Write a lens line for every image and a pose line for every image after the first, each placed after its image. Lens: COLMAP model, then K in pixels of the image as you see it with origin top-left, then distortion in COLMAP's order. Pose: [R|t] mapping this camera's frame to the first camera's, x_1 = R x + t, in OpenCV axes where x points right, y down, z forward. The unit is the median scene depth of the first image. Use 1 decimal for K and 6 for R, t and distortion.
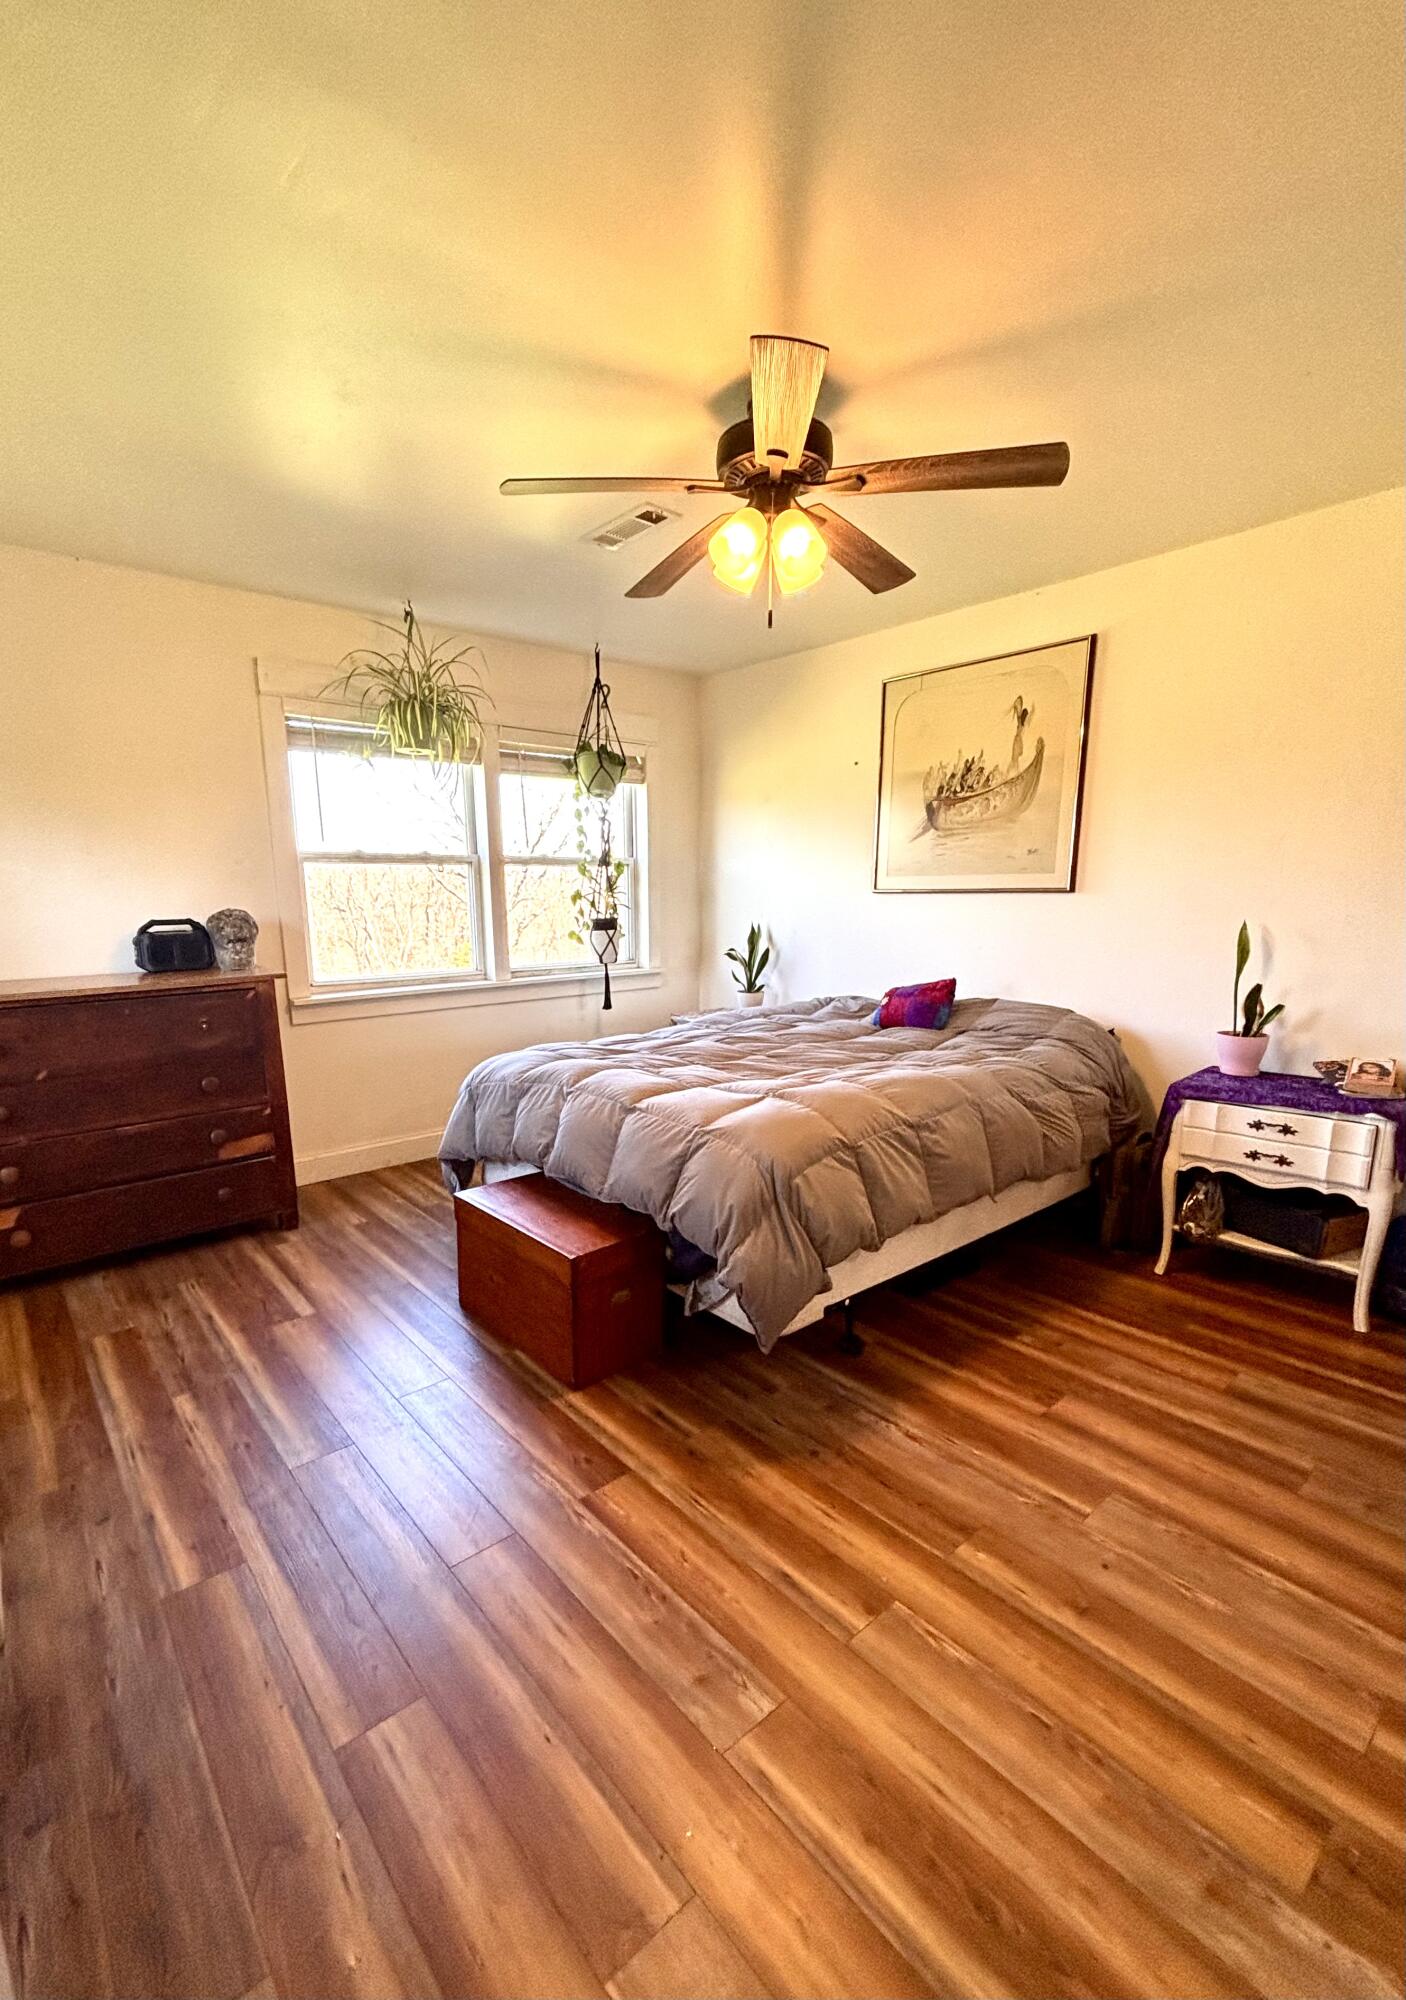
lens RADIAL K [[837.4, 0, 691.8], [0, 837.4, 1066.6], [0, 0, 1]] dist [-0.001698, -0.000379]
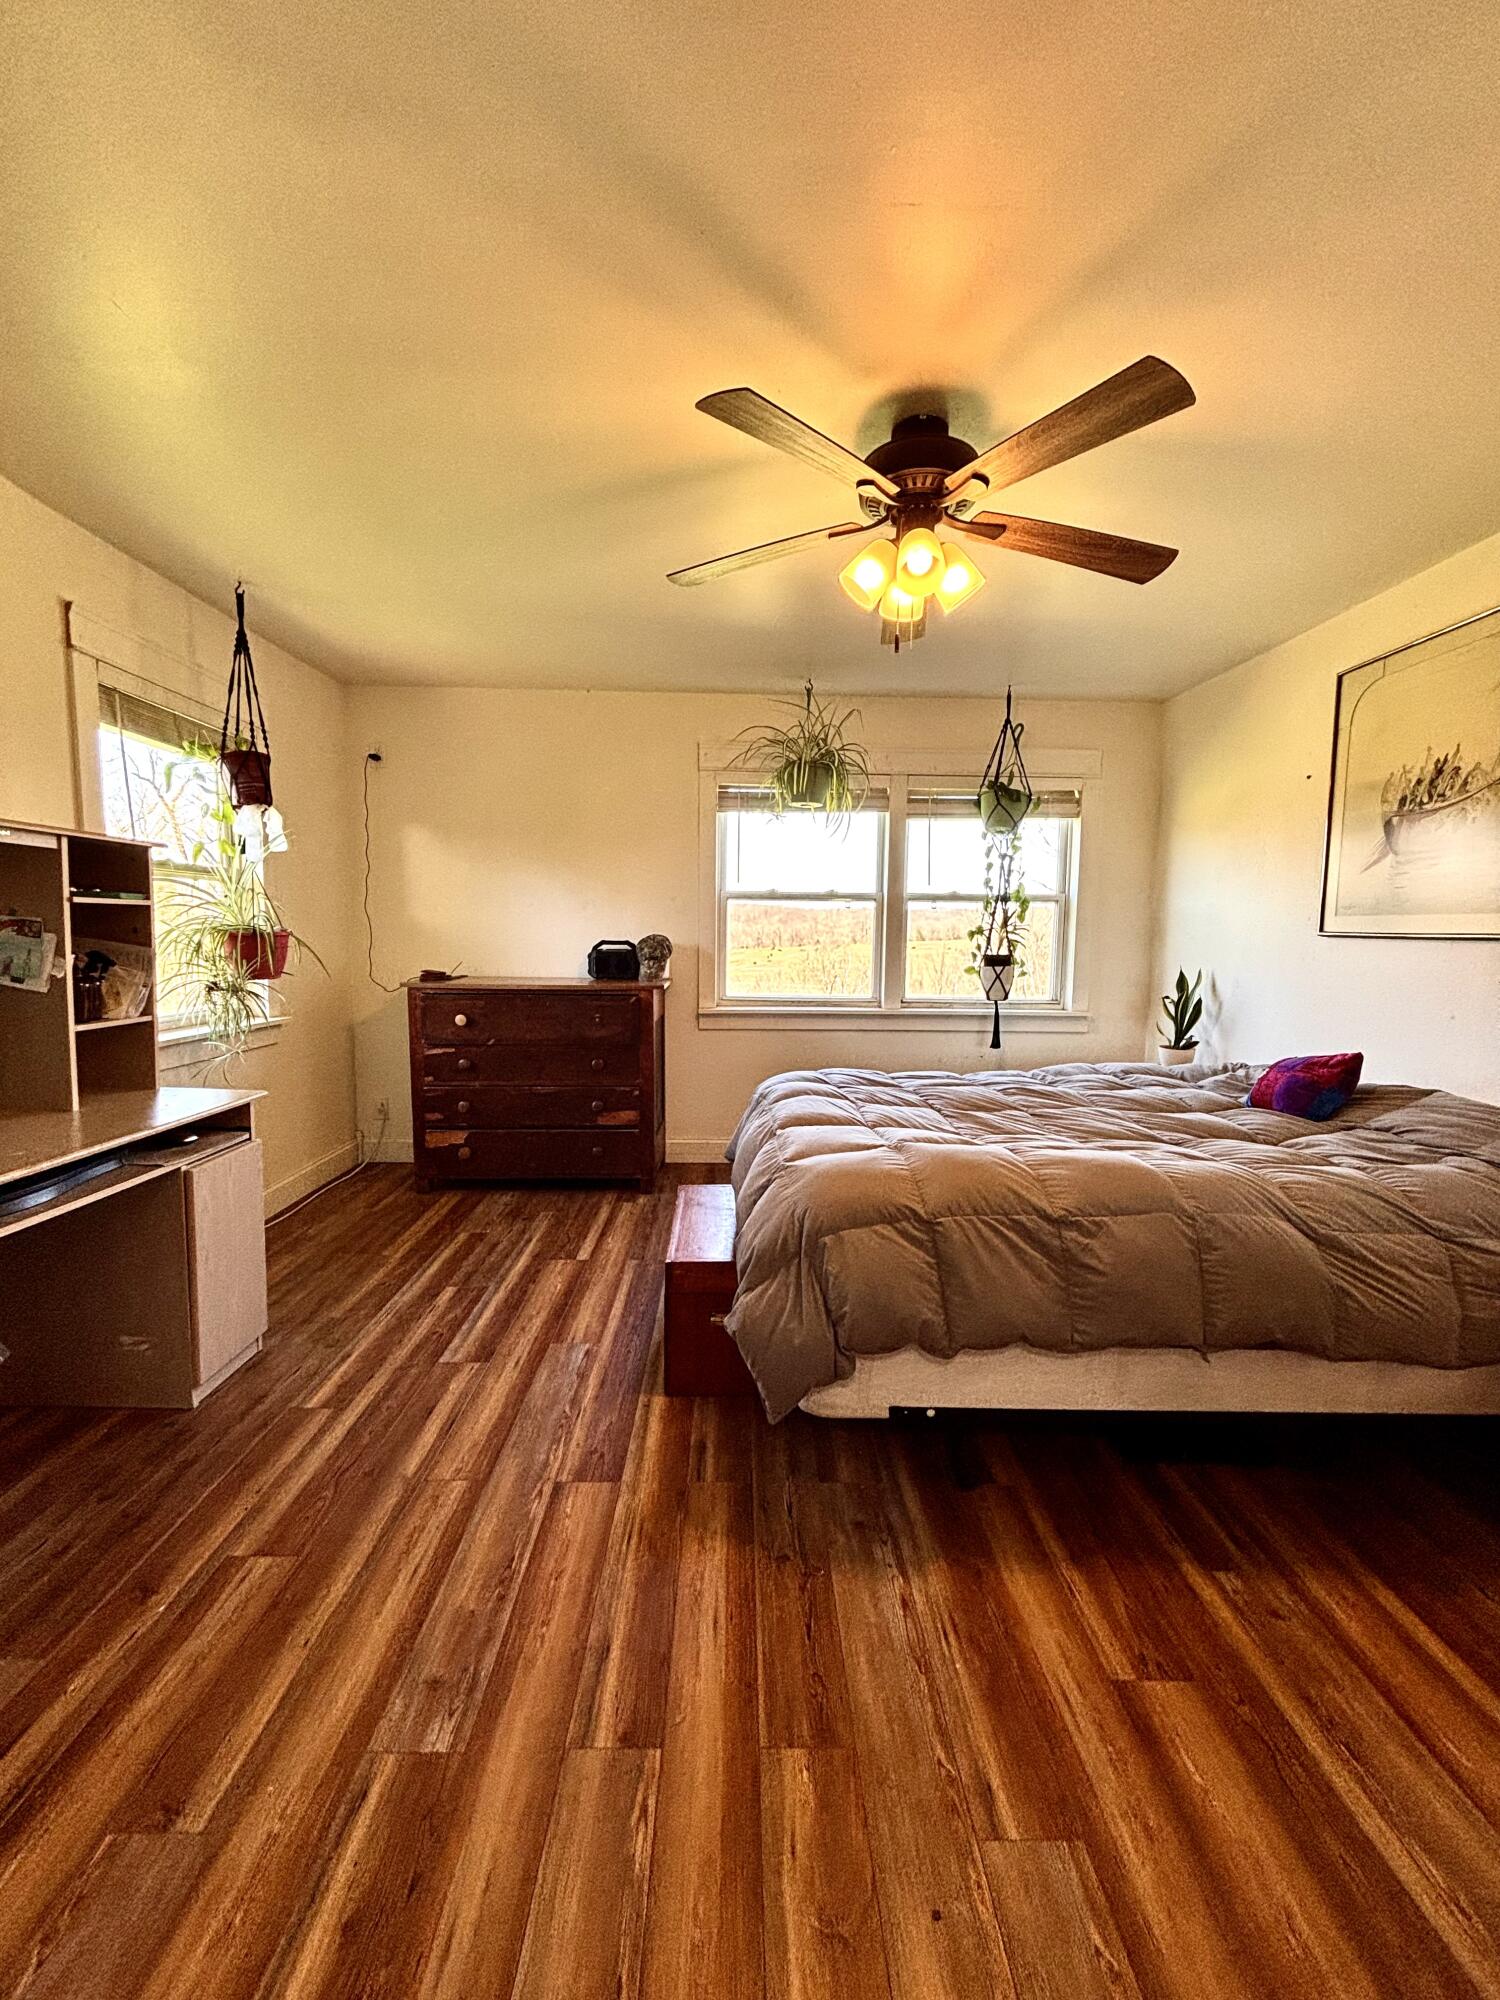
lens RADIAL K [[800.1, 0, 754.4], [0, 800.1, 997.0], [0, 0, 1]] dist [0.001643, -0.000855]
pose [[0.785243, 0.073393, -0.614823, 0.344314], [-0.147290, 0.986589, -0.070346, -0.029542], [0.601415, 0.145796, 0.785521, 0.142718]]
